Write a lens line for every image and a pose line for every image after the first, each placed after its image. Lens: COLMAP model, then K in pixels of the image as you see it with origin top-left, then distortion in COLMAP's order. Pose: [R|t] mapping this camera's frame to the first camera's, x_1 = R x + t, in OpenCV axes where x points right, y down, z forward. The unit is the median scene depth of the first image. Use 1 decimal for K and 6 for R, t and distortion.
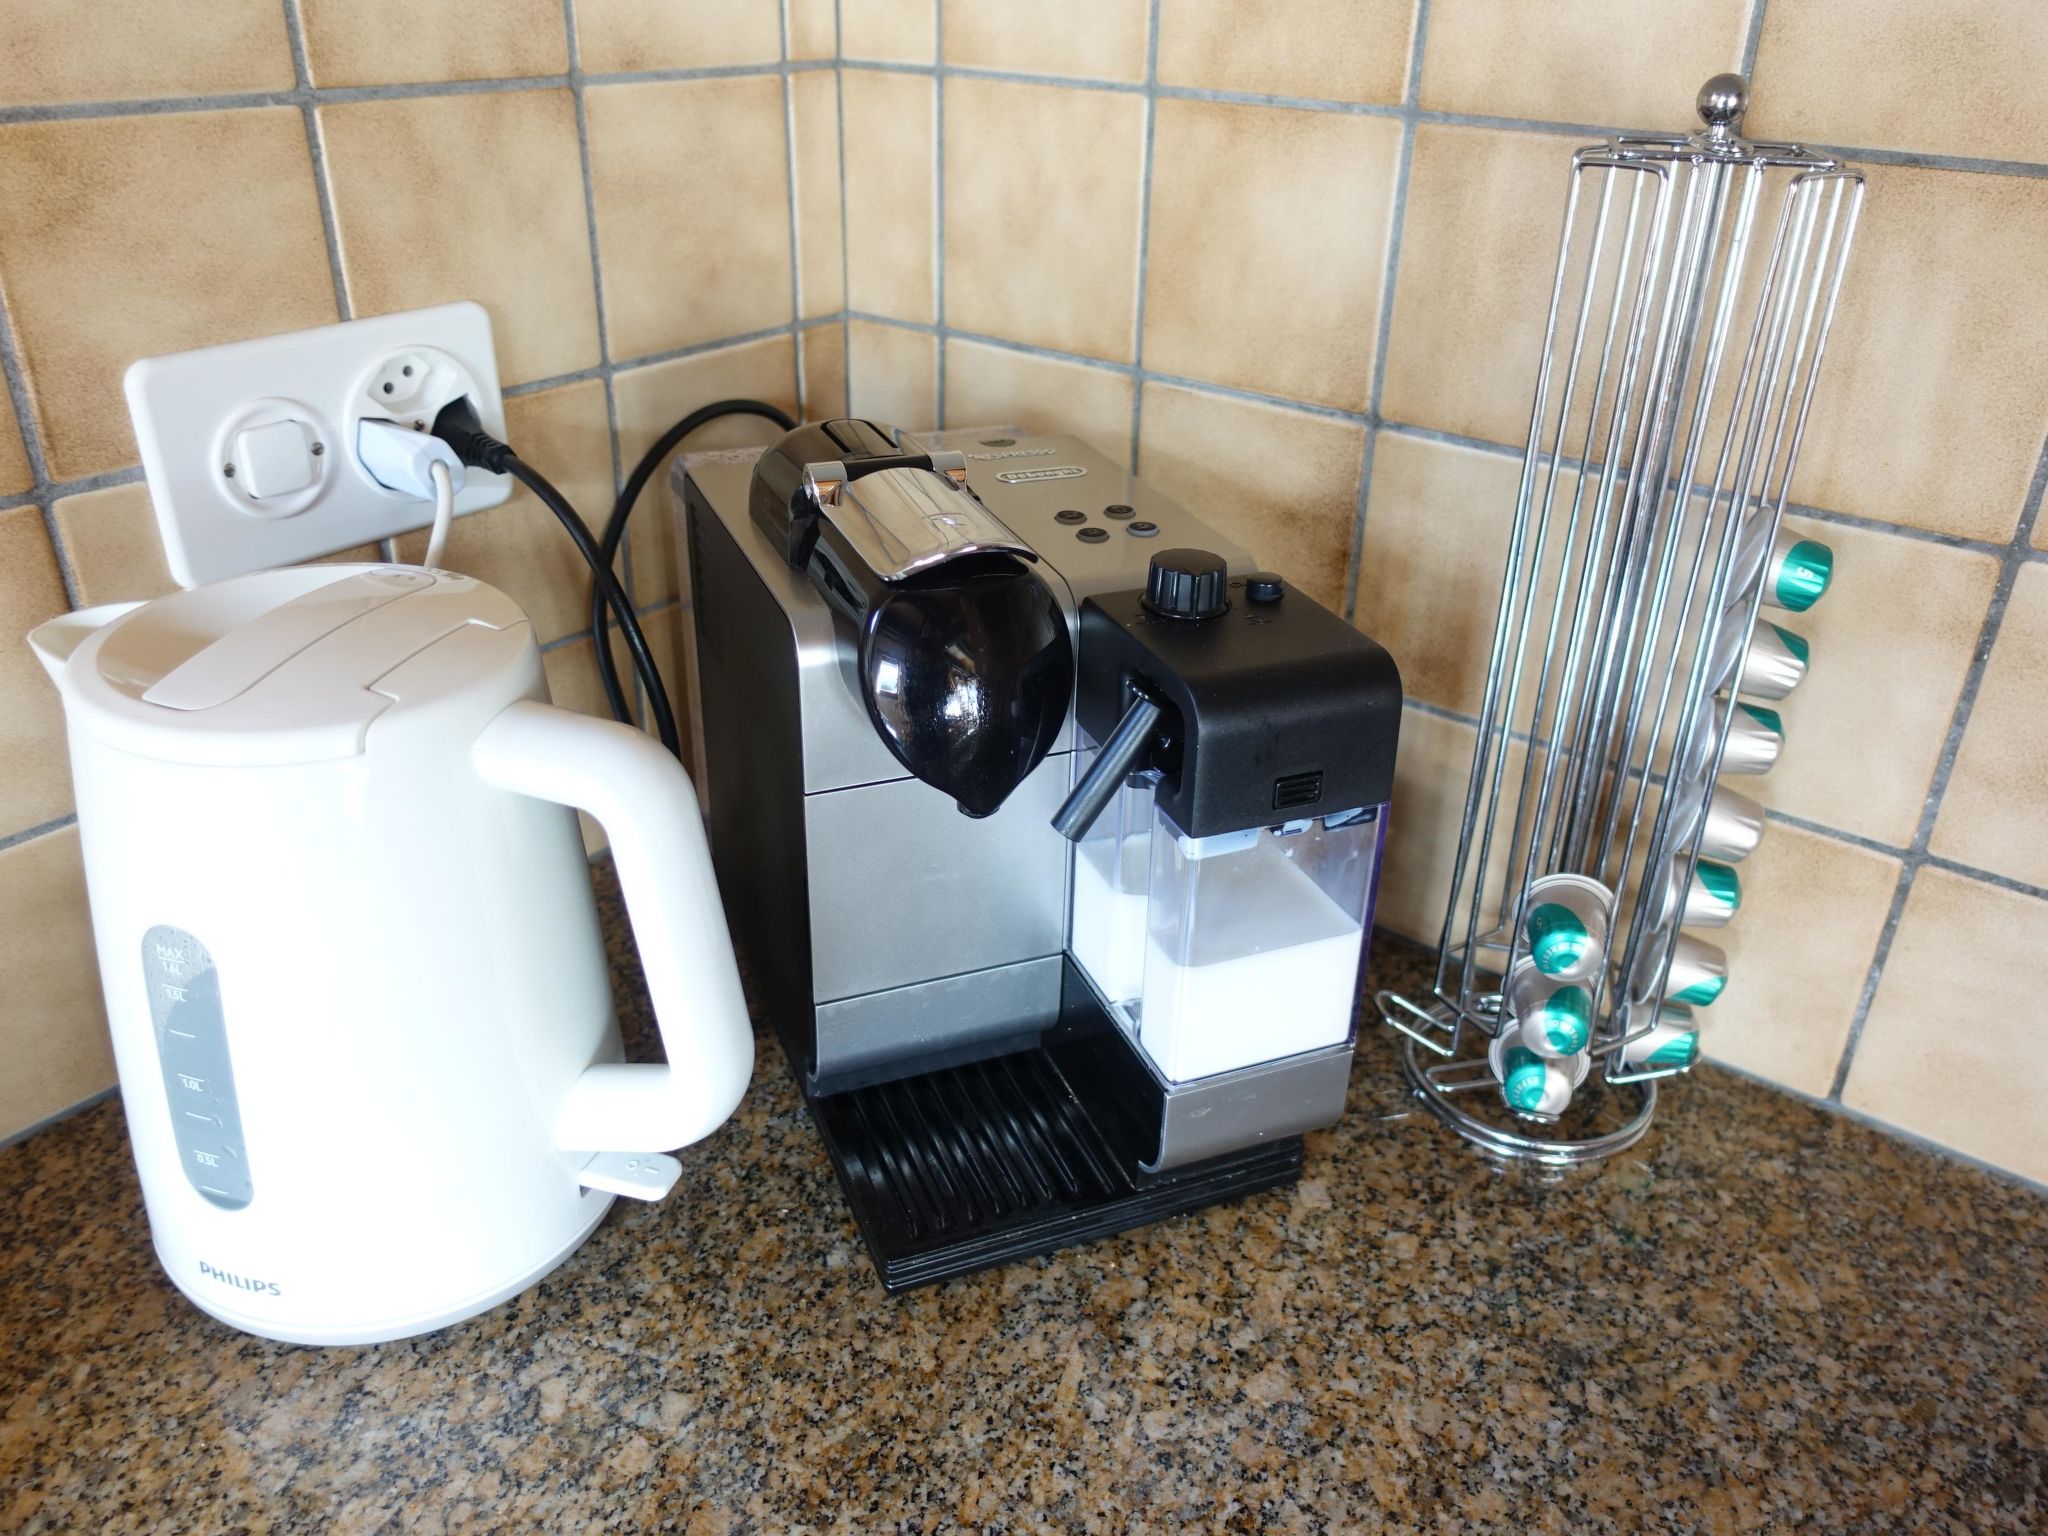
lens RADIAL K [[1597.0, 0, 1024.0], [0, 1597.0, 768.0], [0, 0, 1]] dist [0.004418, 0.000717]
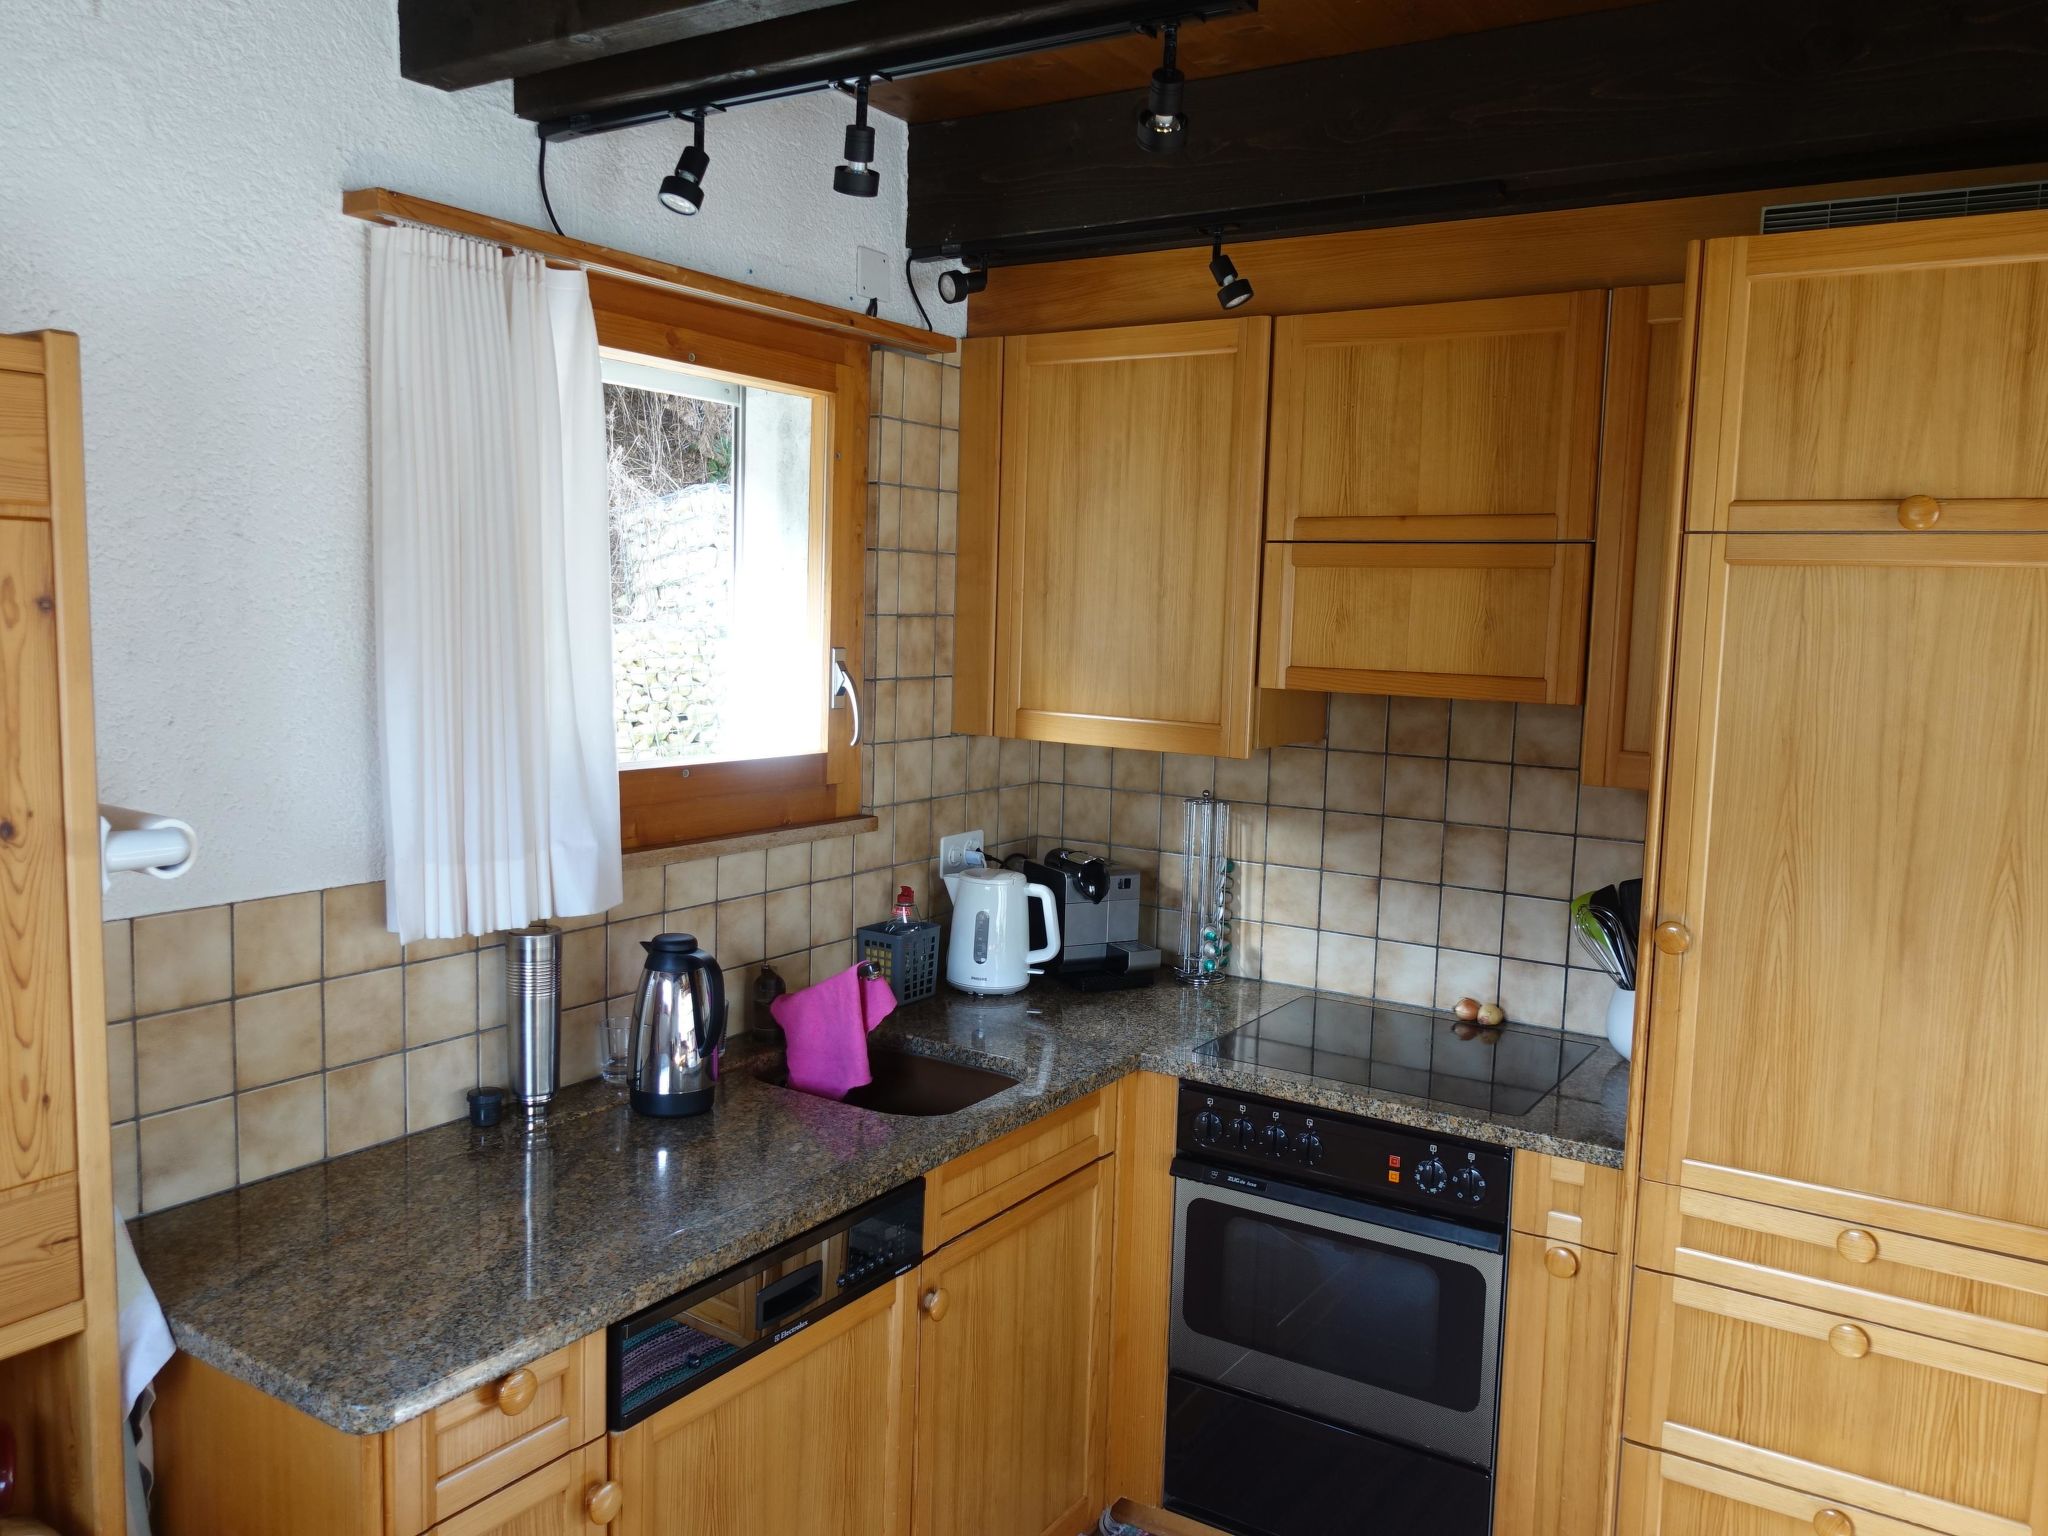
lens RADIAL K [[1597.0, 0, 1024.0], [0, 1597.0, 768.0], [0, 0, 1]] dist [0.004418, 0.000717]
pose [[0.995689, -0.007699, 0.092434, -0.626533], [0.041385, 0.928726, -0.368449, 1.291589], [-0.083009, 0.370686, 0.925041, -3.477190]]
